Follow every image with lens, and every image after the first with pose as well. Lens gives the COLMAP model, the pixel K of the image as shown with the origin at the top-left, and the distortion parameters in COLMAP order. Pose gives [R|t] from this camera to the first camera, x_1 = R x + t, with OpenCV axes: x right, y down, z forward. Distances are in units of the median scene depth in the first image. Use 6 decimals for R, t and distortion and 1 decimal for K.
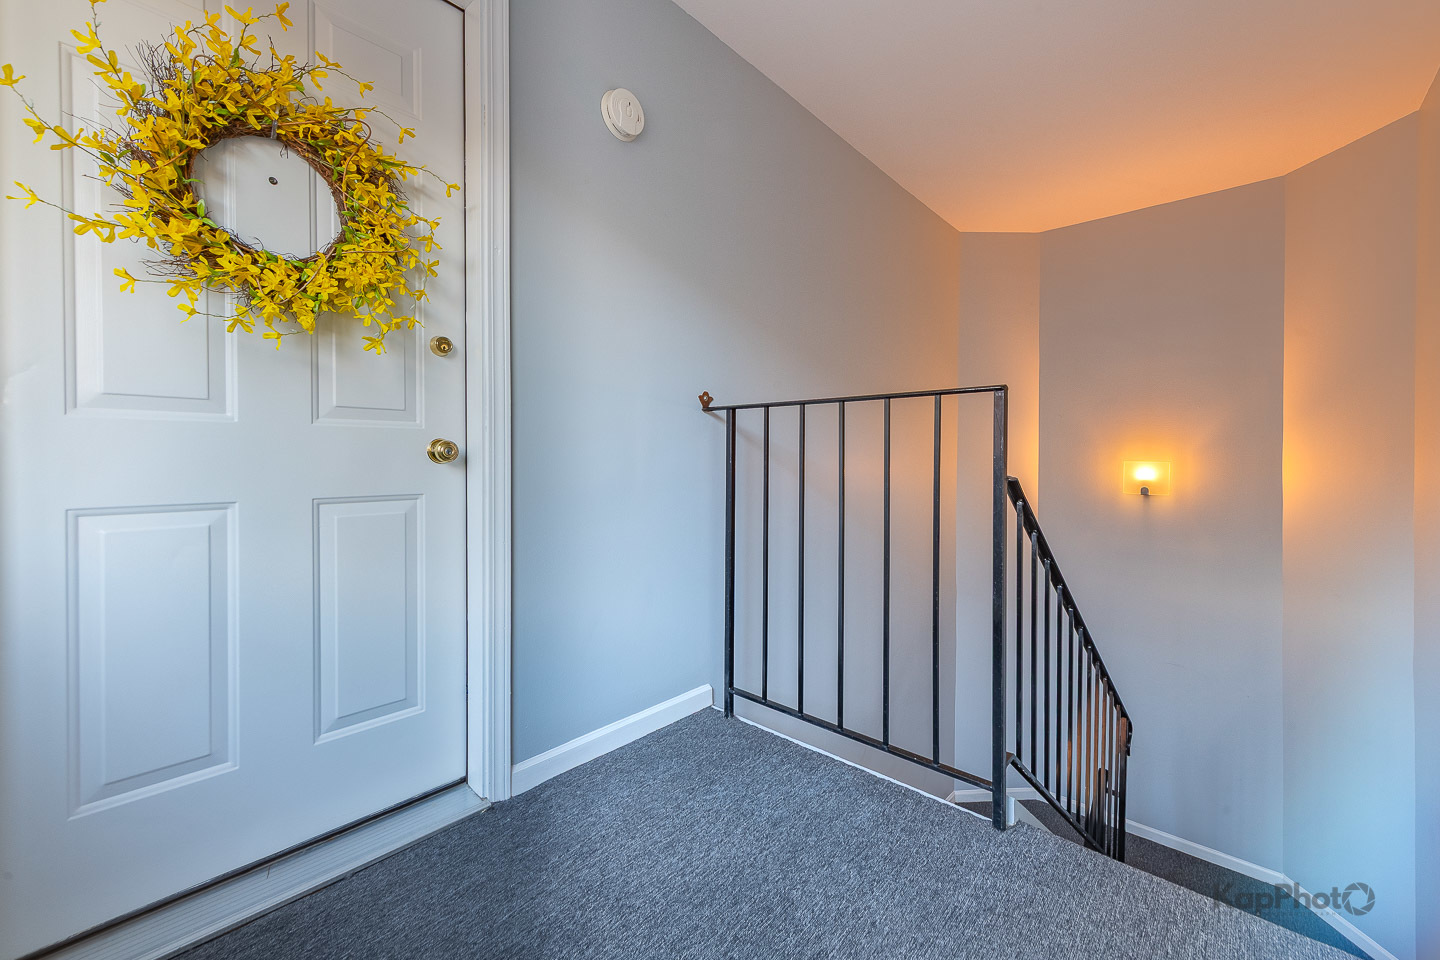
lens RADIAL K [[585.9, 0, 725.1], [0, 585.9, 468.1], [0, 0, 1]] dist [0.010334, -0.002952]
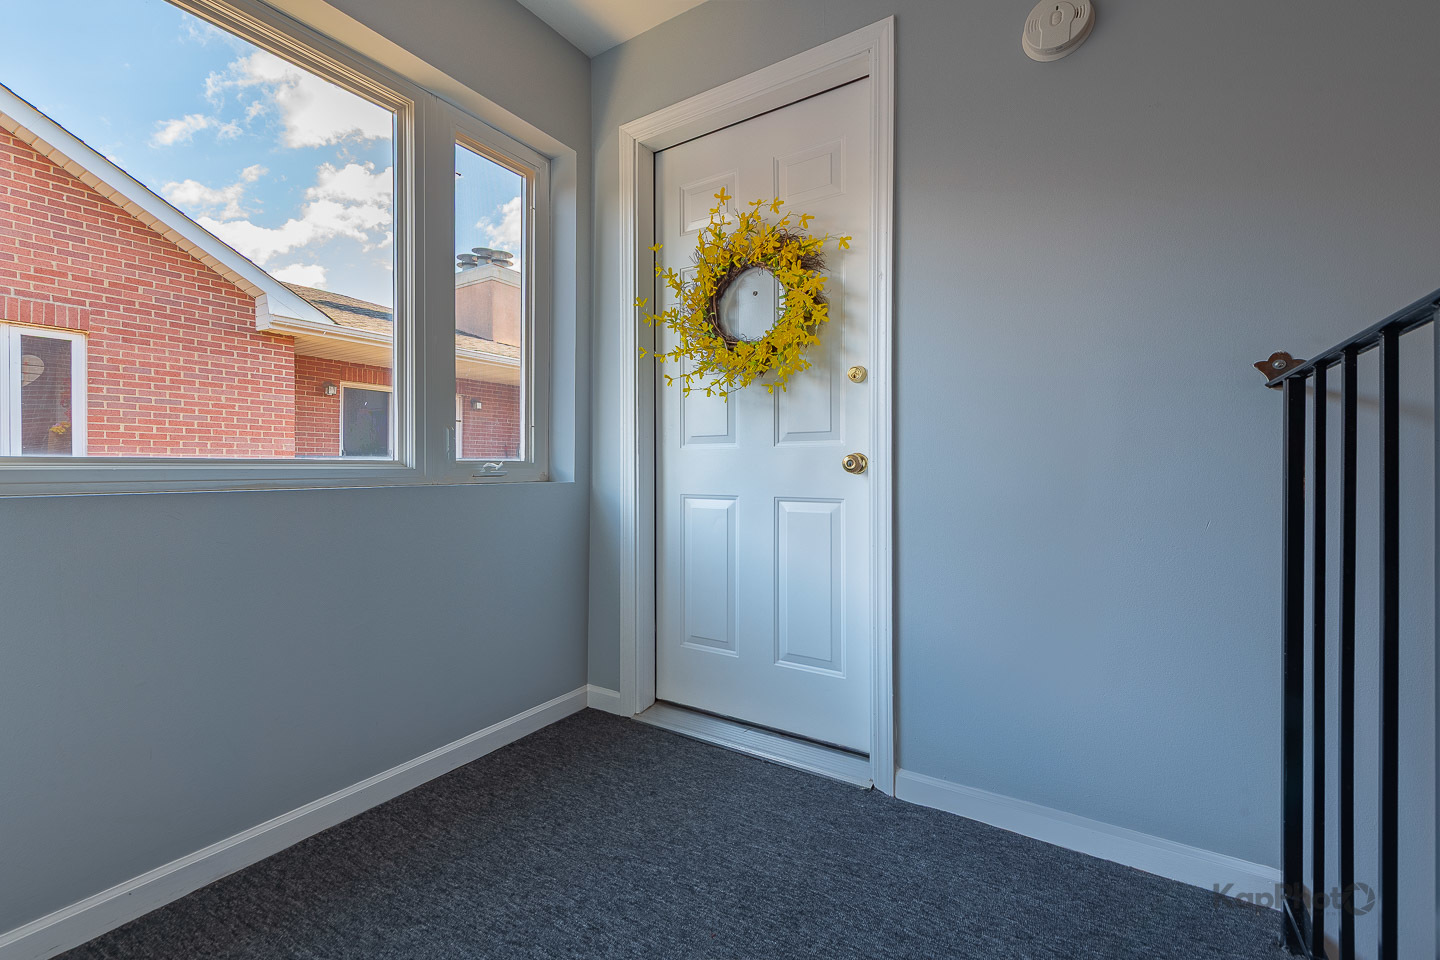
lens RADIAL K [[585.9, 0, 777.2], [0, 585.9, 473.4], [0, 0, 1]] dist [0.010334, -0.002952]
pose [[0.205724, -0.000377, -0.978610, 0.708009], [-0.022060, 0.999744, -0.005023, 0.001131], [0.978361, 0.022621, 0.205663, 0.673973]]
